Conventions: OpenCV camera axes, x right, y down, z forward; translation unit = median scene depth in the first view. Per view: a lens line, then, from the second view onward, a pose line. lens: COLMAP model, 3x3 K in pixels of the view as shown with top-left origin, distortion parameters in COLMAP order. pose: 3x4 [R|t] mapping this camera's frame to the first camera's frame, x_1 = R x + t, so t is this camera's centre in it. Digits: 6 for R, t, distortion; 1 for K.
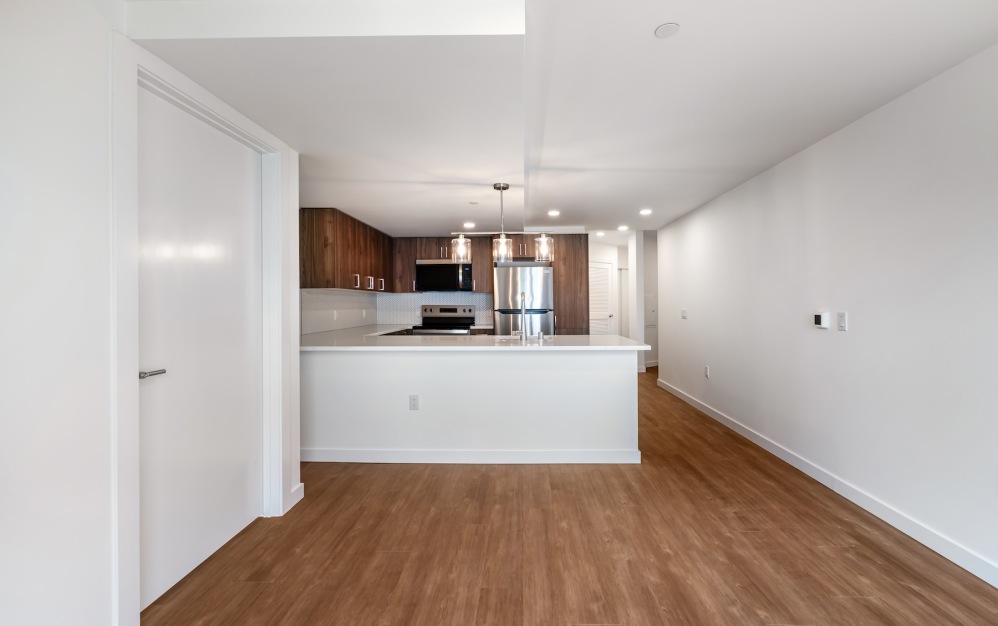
lens RADIAL K [[440.9, 0, 516.3], [0, 440.9, 298.2], [0, 0, 1]] dist [-0.000219, 0.000081]
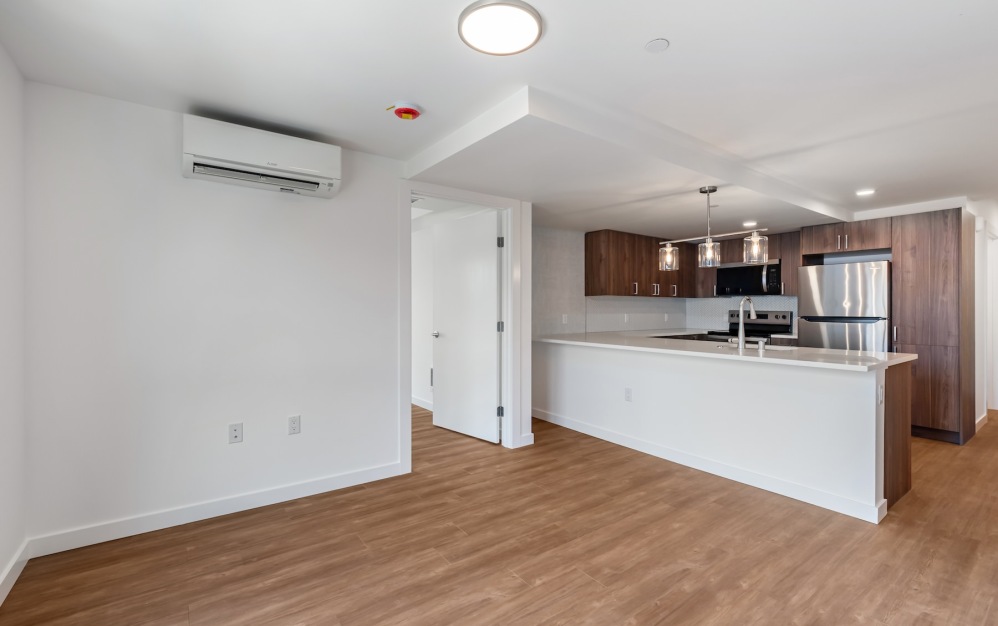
lens RADIAL K [[446.2, 0, 505.6], [0, 446.2, 309.5], [0, 0, 1]] dist [0.000517, 0.000214]
pose [[0.611195, 0.008034, -0.791439, 0.389467], [0.005222, 0.999886, 0.014182, -0.003684], [0.791462, -0.012801, 0.611084, 0.031097]]
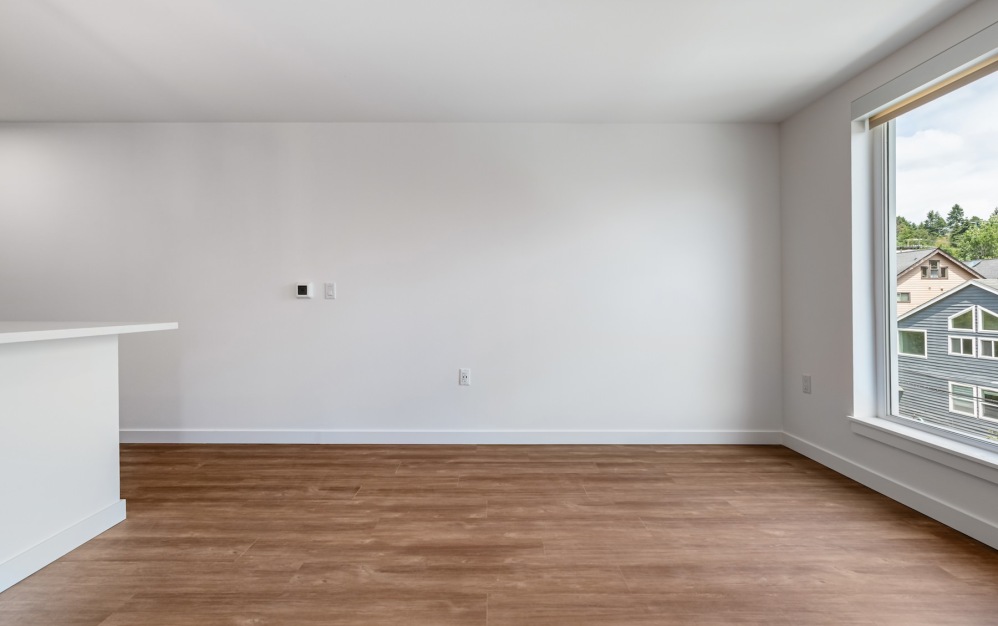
lens RADIAL K [[437.9, 0, 499.0], [0, 437.9, 313.0], [0, 0, 1]] dist [-0.000137, -0.000009]
pose [[-0.021197, -0.018307, 0.999608, -0.260557], [-0.019153, 0.999656, 0.017901, 0.053808], [-0.999592, -0.018766, -0.021541, 0.392479]]
